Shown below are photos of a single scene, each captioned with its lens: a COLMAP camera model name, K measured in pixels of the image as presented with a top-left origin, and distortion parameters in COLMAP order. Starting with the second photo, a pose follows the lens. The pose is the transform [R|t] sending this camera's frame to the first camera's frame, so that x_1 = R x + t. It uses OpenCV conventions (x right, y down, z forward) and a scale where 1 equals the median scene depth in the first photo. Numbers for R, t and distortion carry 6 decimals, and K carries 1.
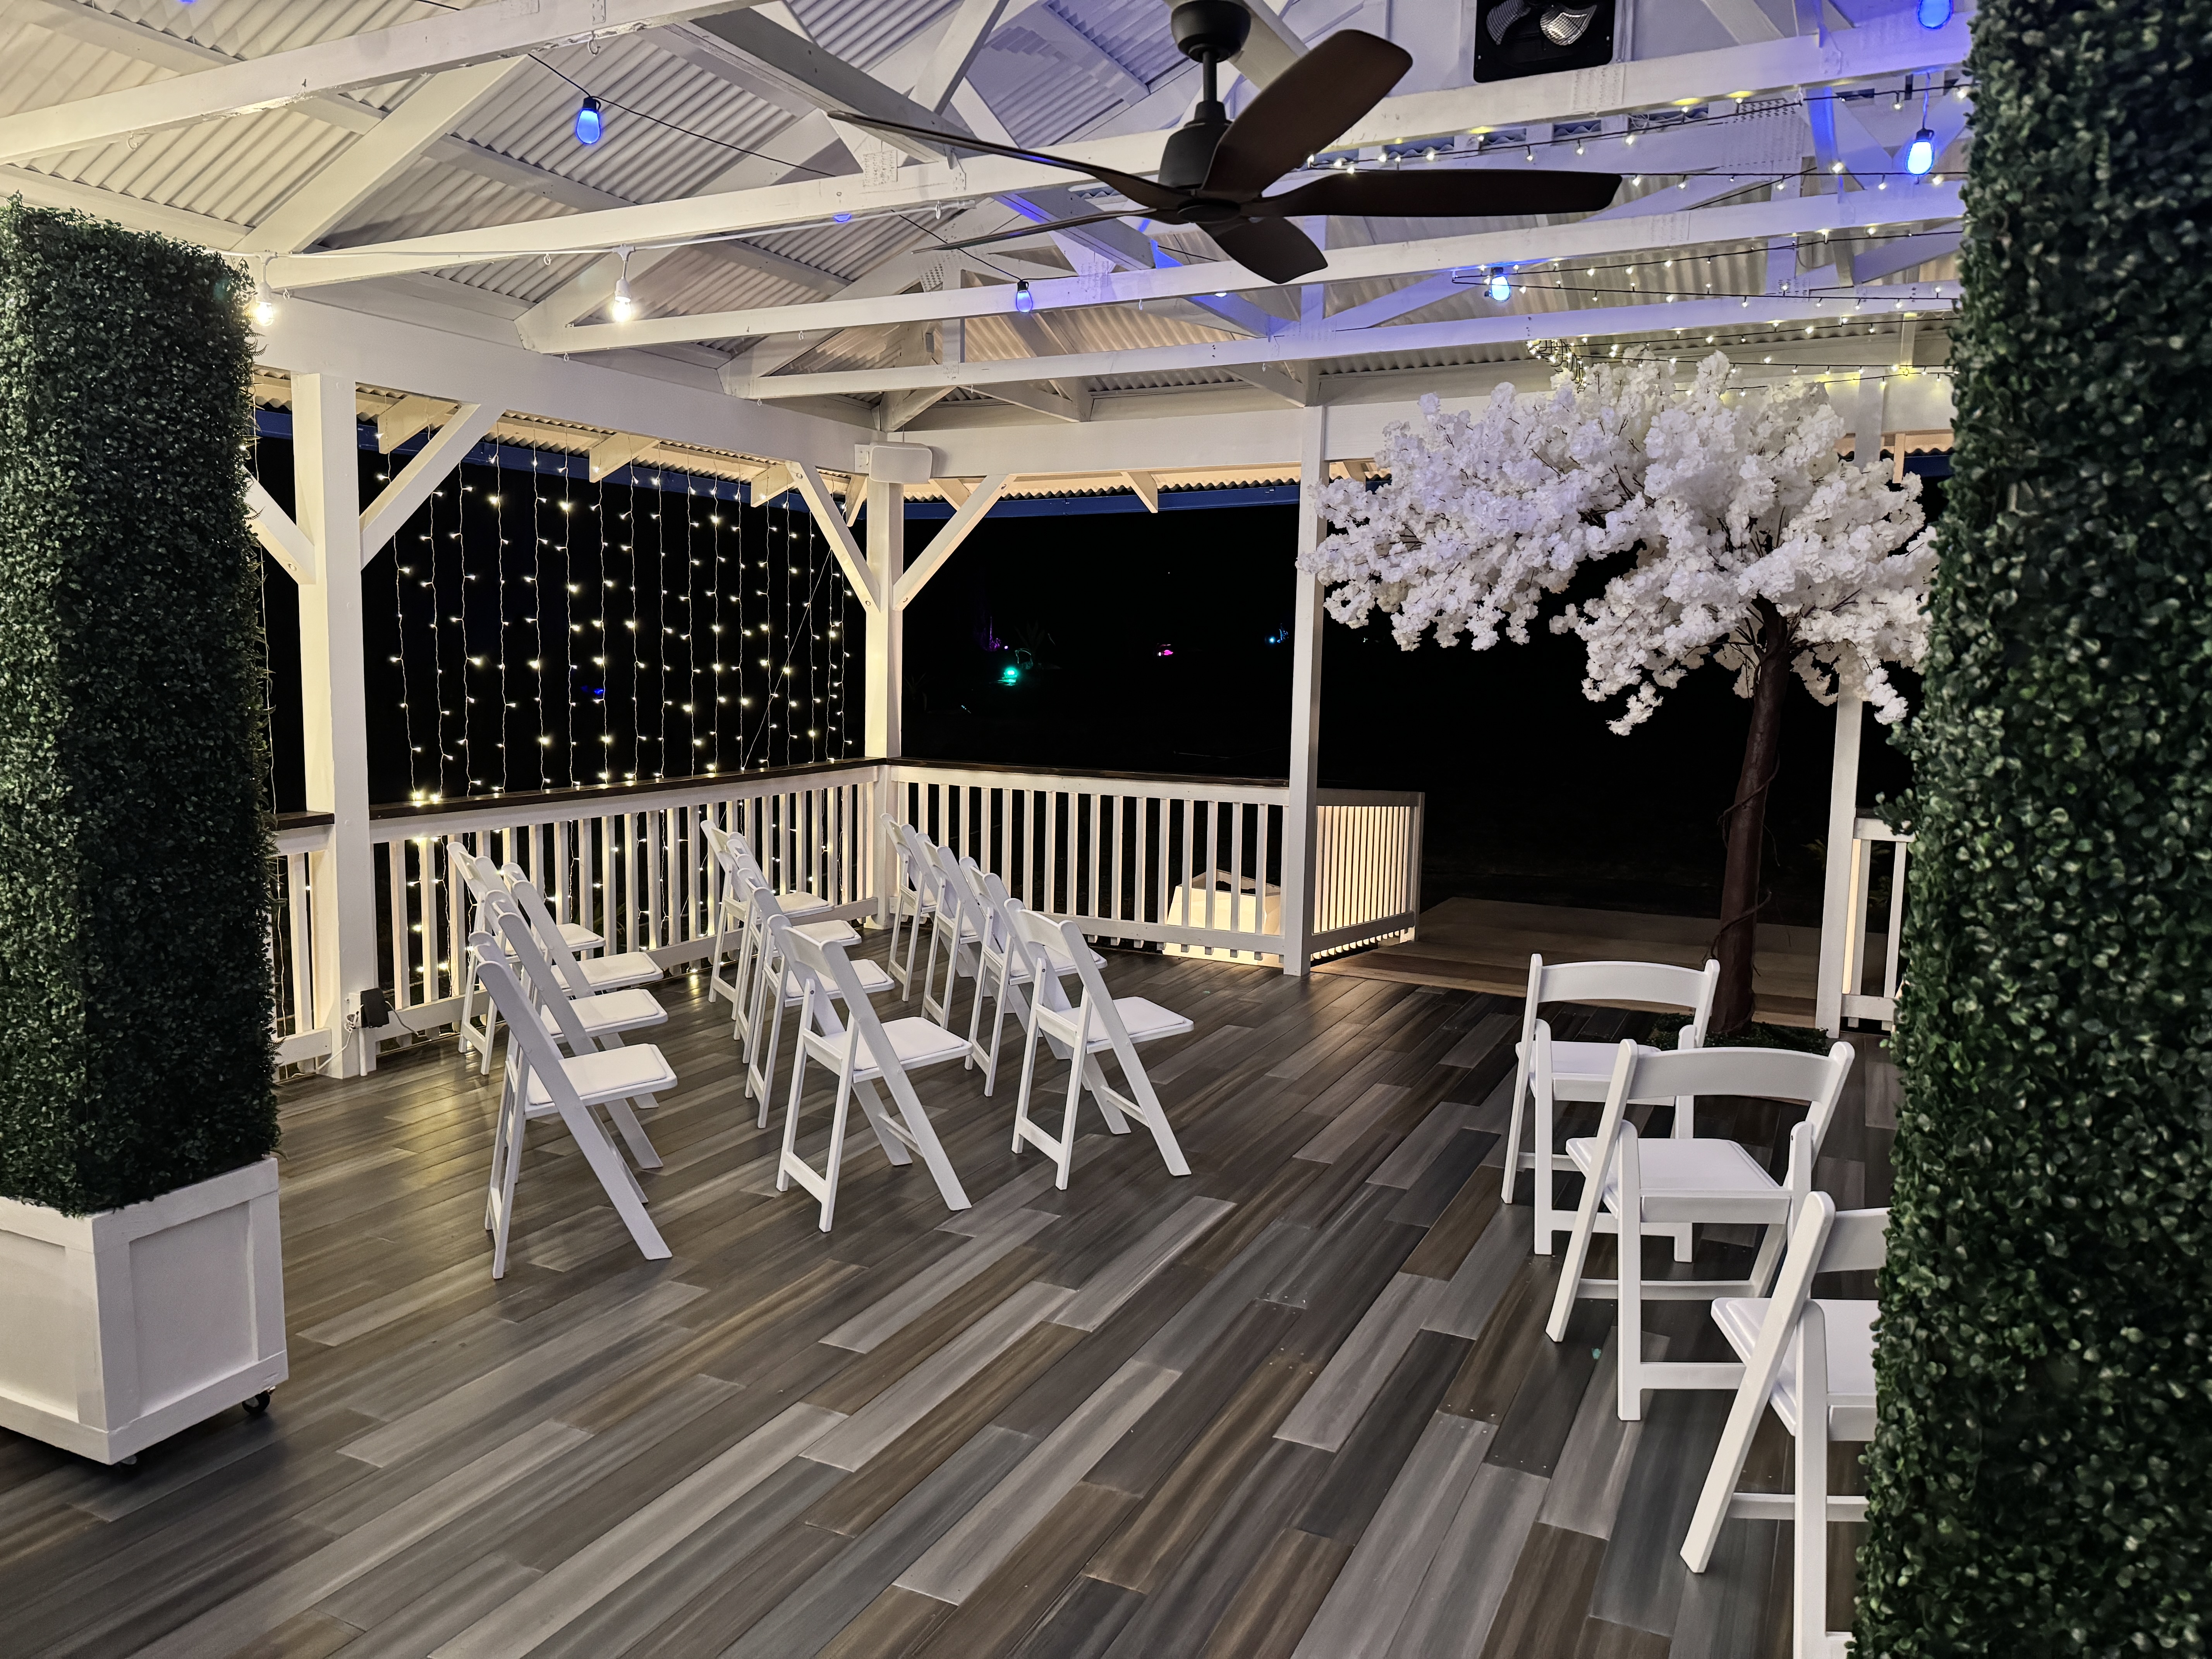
lens RADIAL K [[1539.0, 0, 1104.6], [0, 1539.0, 842.9], [0, 0, 1]] dist [0.121815, -0.179578]
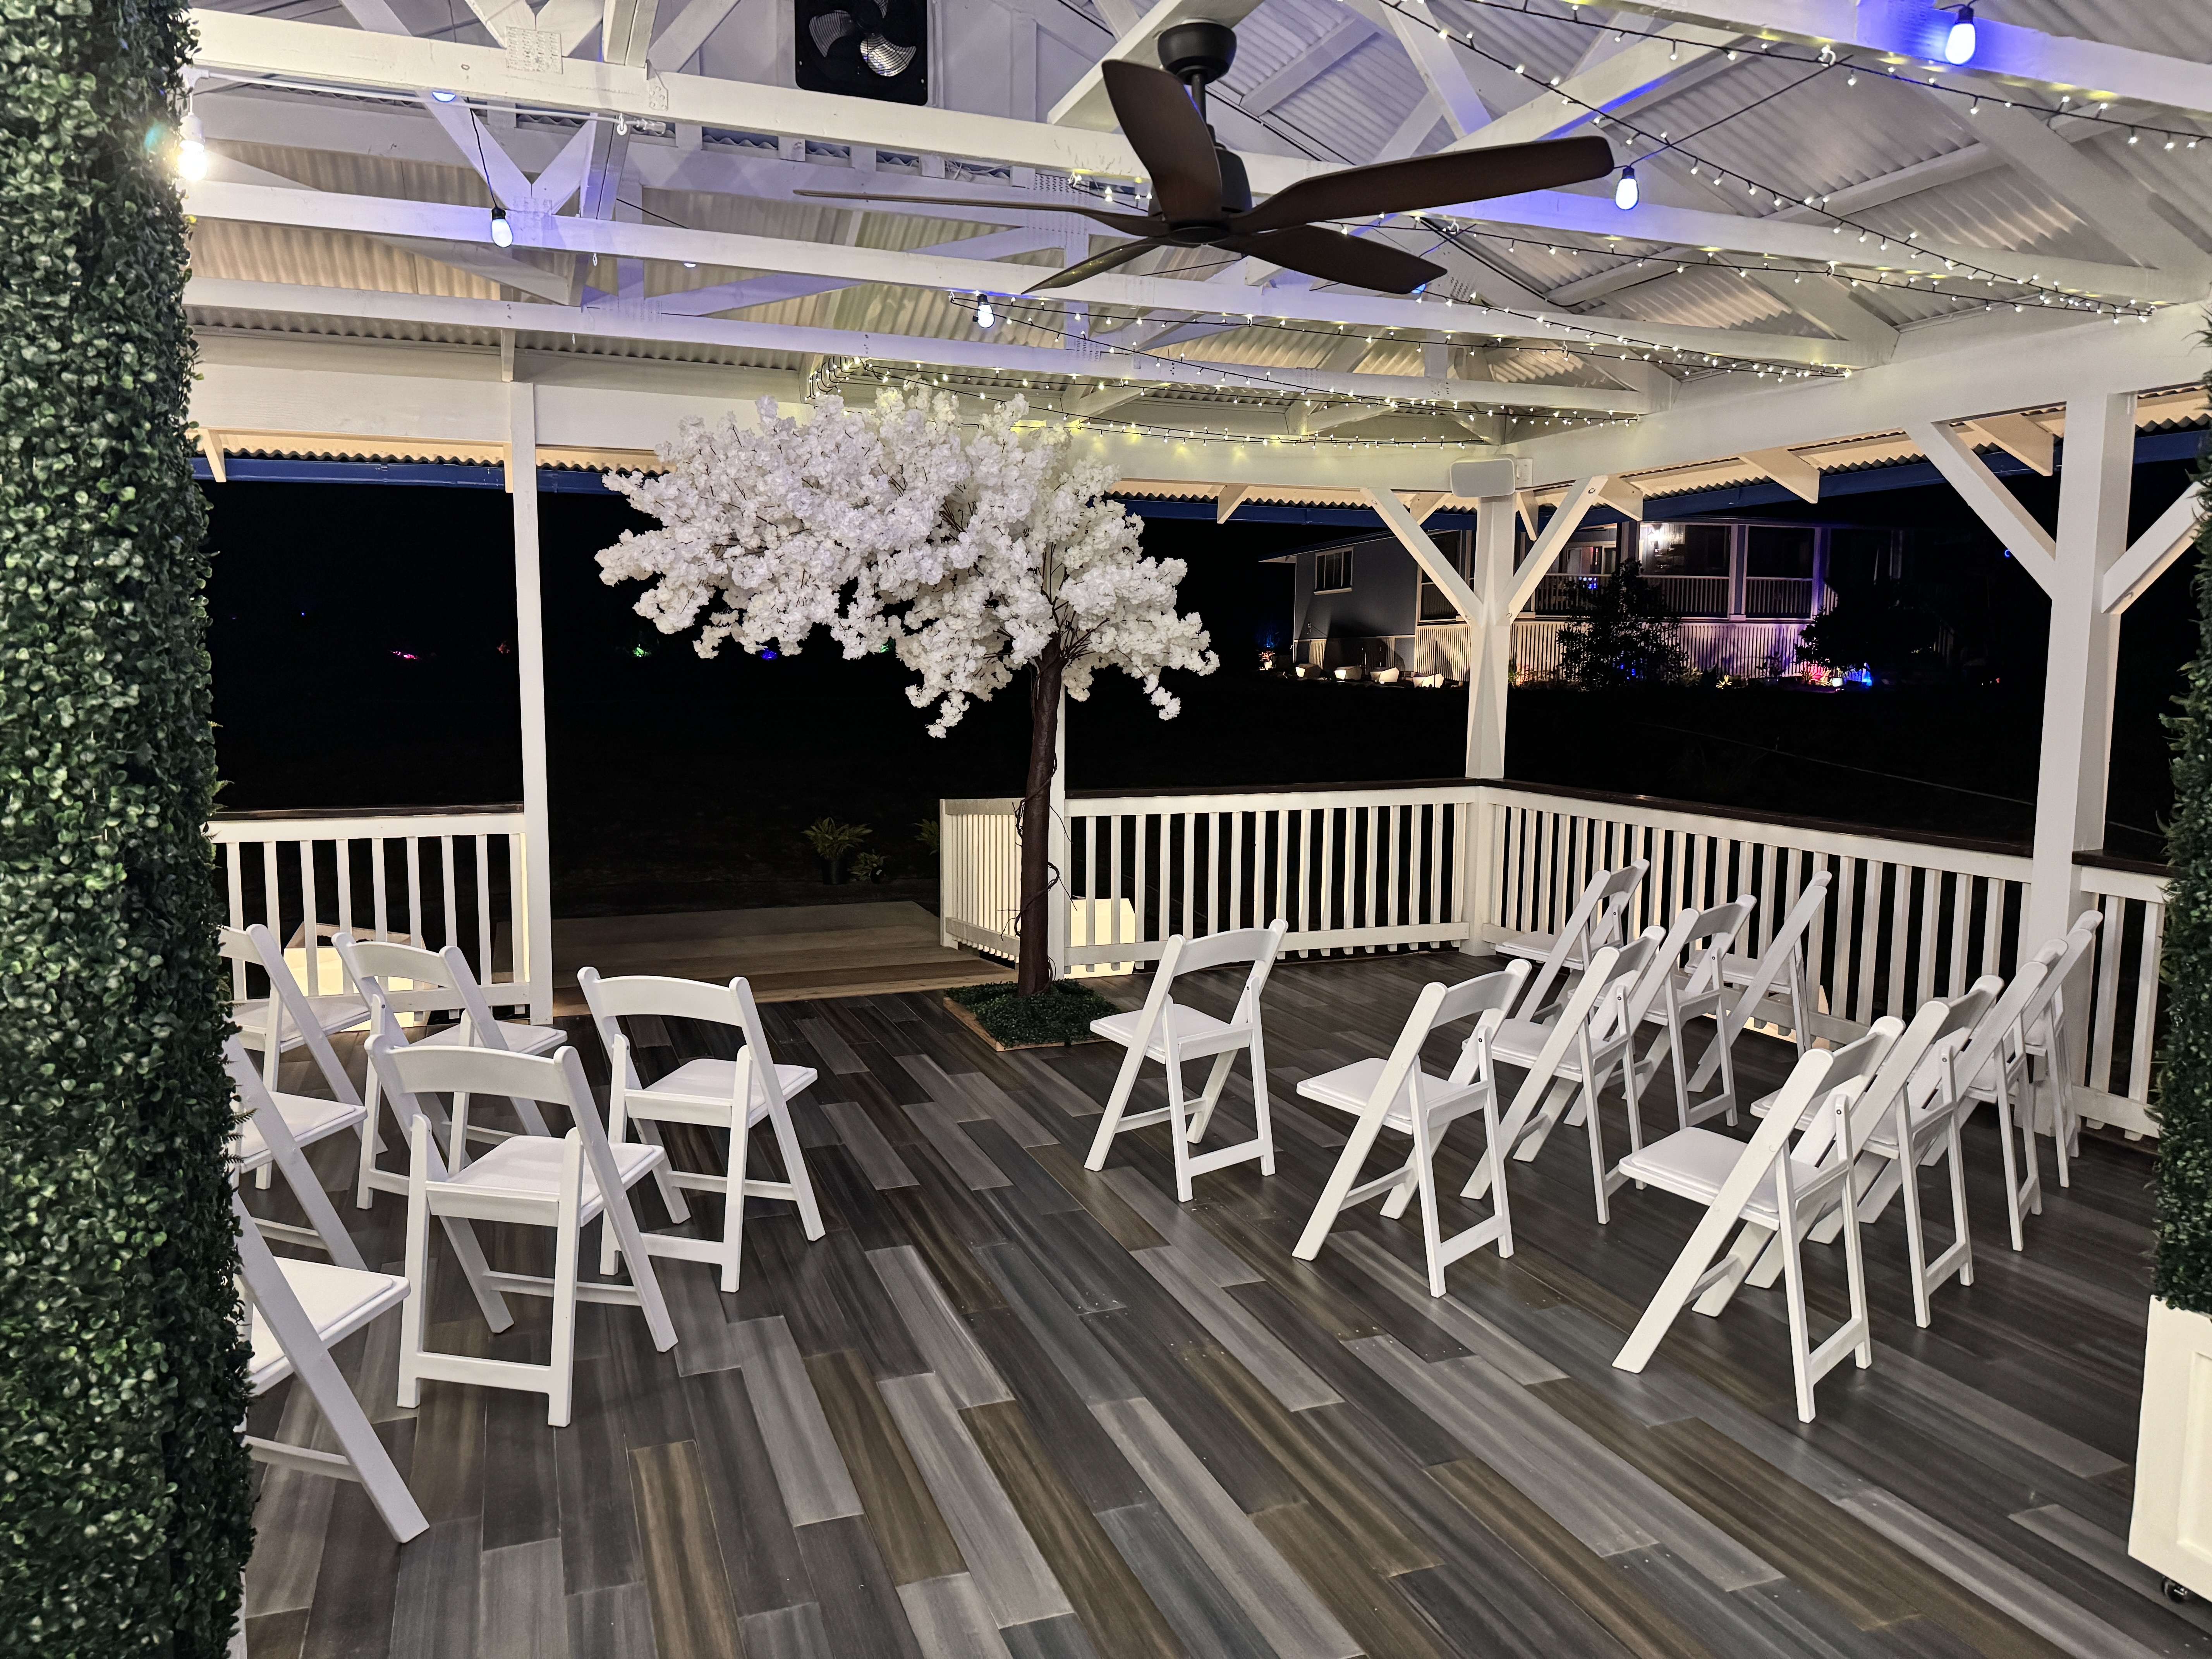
lens RADIAL K [[1539.0, 0, 1104.6], [0, 1539.0, 842.9], [0, 0, 1]] dist [0.121815, -0.179578]
pose [[0.681943, -0.094520, 0.725272, -0.451146], [0.094497, 0.994690, 0.040780, -0.036101], [-0.725275, 0.040726, 0.687254, 0.224914]]
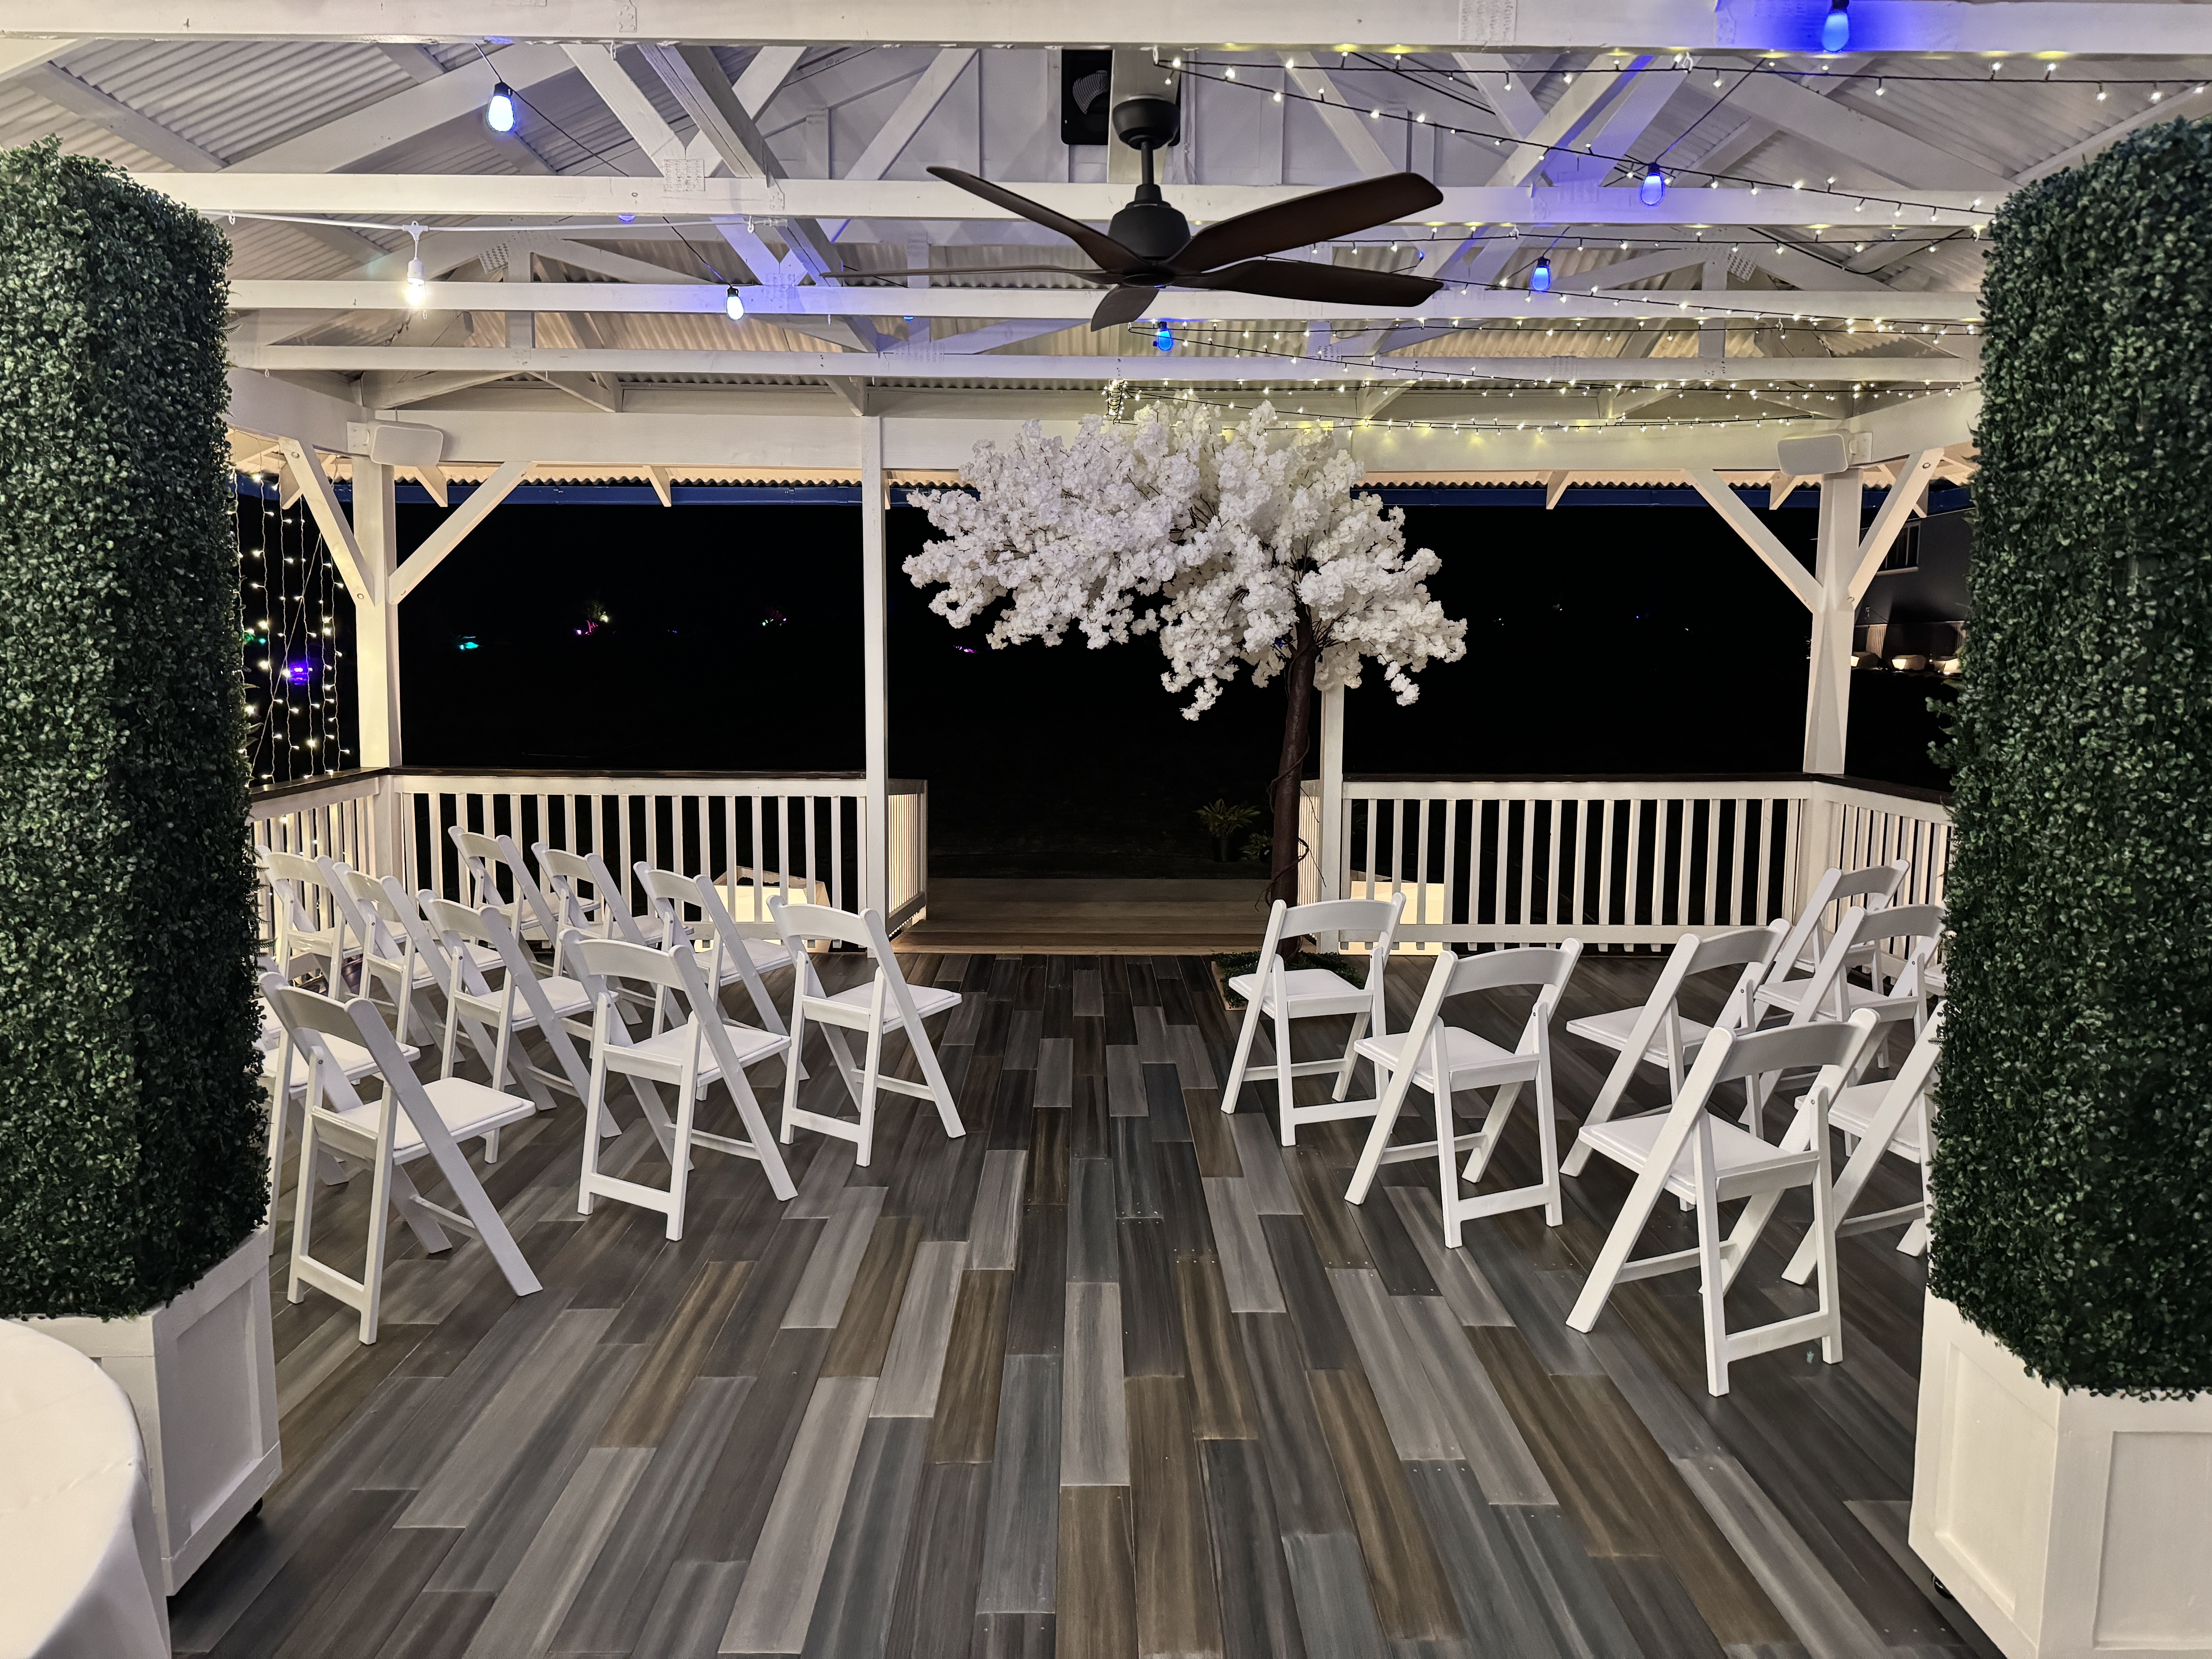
lens RADIAL K [[1539.0, 0, 1104.6], [0, 1539.0, 842.9], [0, 0, 1]] dist [0.121815, -0.179578]
pose [[0.890953, -0.064390, 0.449506, -0.312849], [0.062430, 0.997865, 0.019200, -0.004144], [-0.449783, 0.010957, 0.893071, -0.013251]]
